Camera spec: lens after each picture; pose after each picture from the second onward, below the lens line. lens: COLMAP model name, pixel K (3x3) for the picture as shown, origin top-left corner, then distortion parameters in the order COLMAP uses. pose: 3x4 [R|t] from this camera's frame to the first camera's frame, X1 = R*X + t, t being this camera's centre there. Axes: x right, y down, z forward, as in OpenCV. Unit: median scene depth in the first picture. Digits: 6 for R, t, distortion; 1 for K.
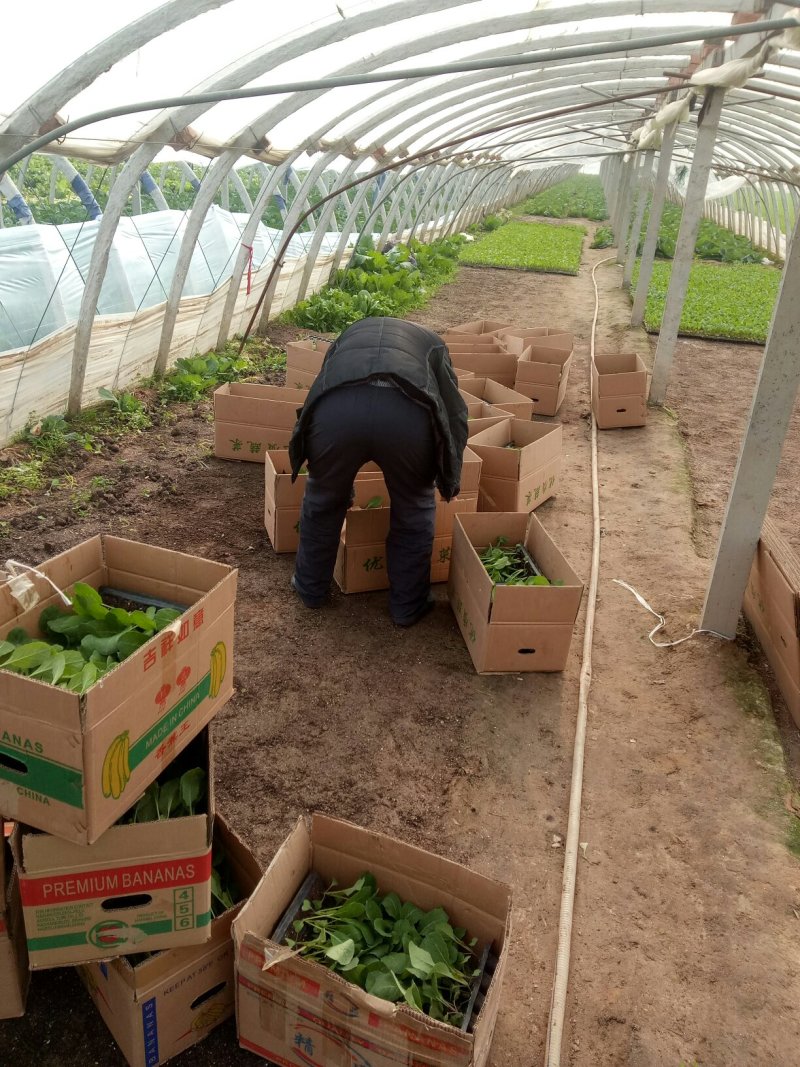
lens RADIAL K [[844.4, 0, 400.3], [0, 844.4, 535.7], [0, 0, 1]] dist [0.104707, -0.138154]
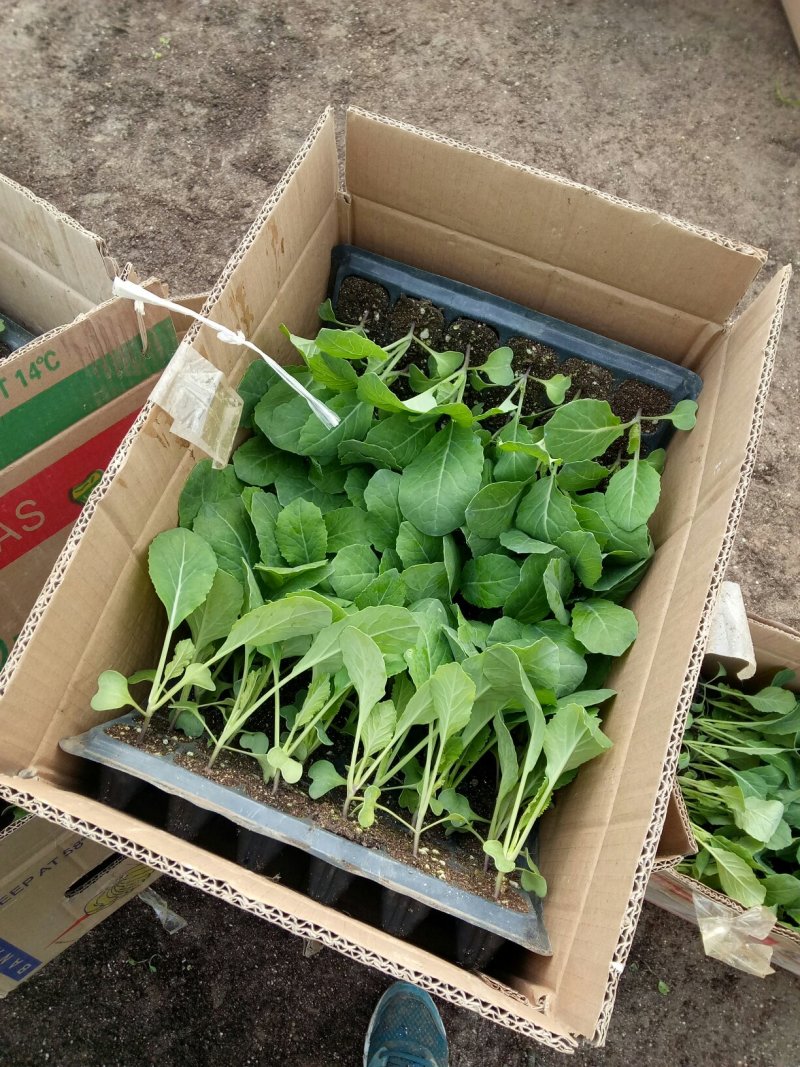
lens RADIAL K [[844.4, 0, 393.7], [0, 844.4, 539.6], [0, 0, 1]] dist [0.104707, -0.138154]
pose [[0.998840, 0.022880, -0.042369, -0.182088], [0.012843, 0.721429, 0.692369, -0.062810], [0.046408, -0.692110, 0.720298, 0.377636]]
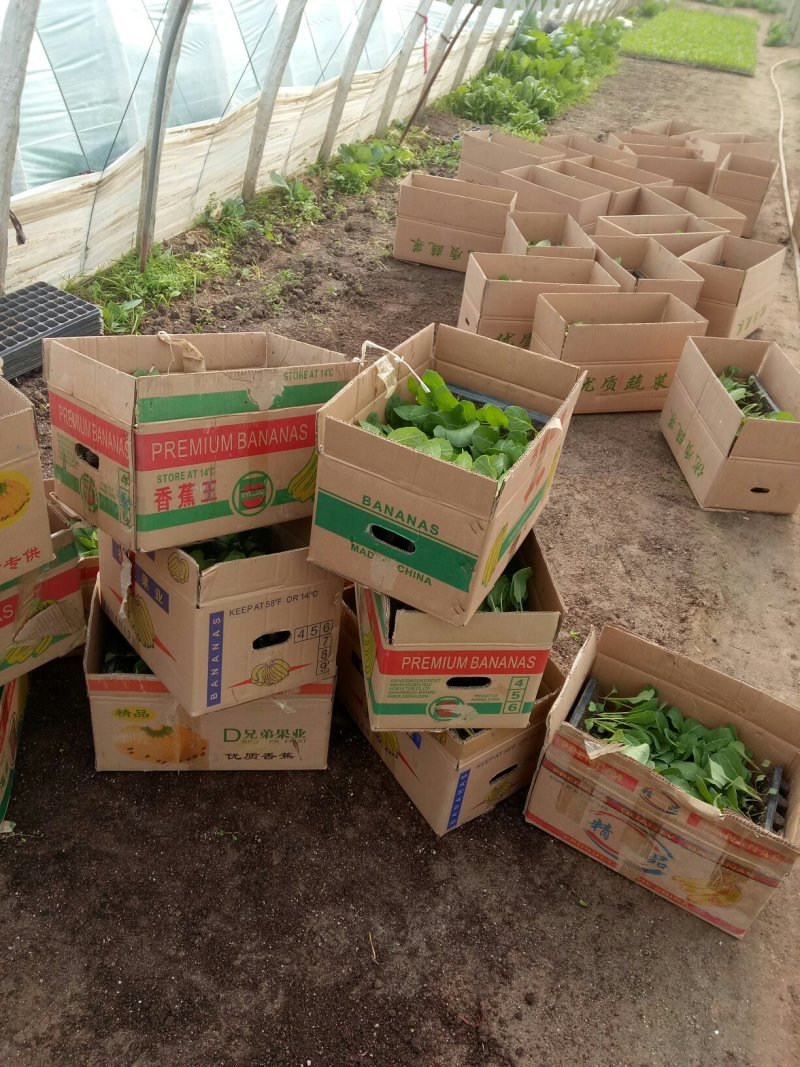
lens RADIAL K [[844.4, 0, 384.2], [0, 844.4, 542.7], [0, 0, 1]] dist [0.104707, -0.138154]
pose [[0.990622, 0.105550, -0.086756, -0.175237], [-0.085053, 0.973338, 0.213022, 0.024070], [0.106927, -0.203646, 0.973188, 0.007778]]
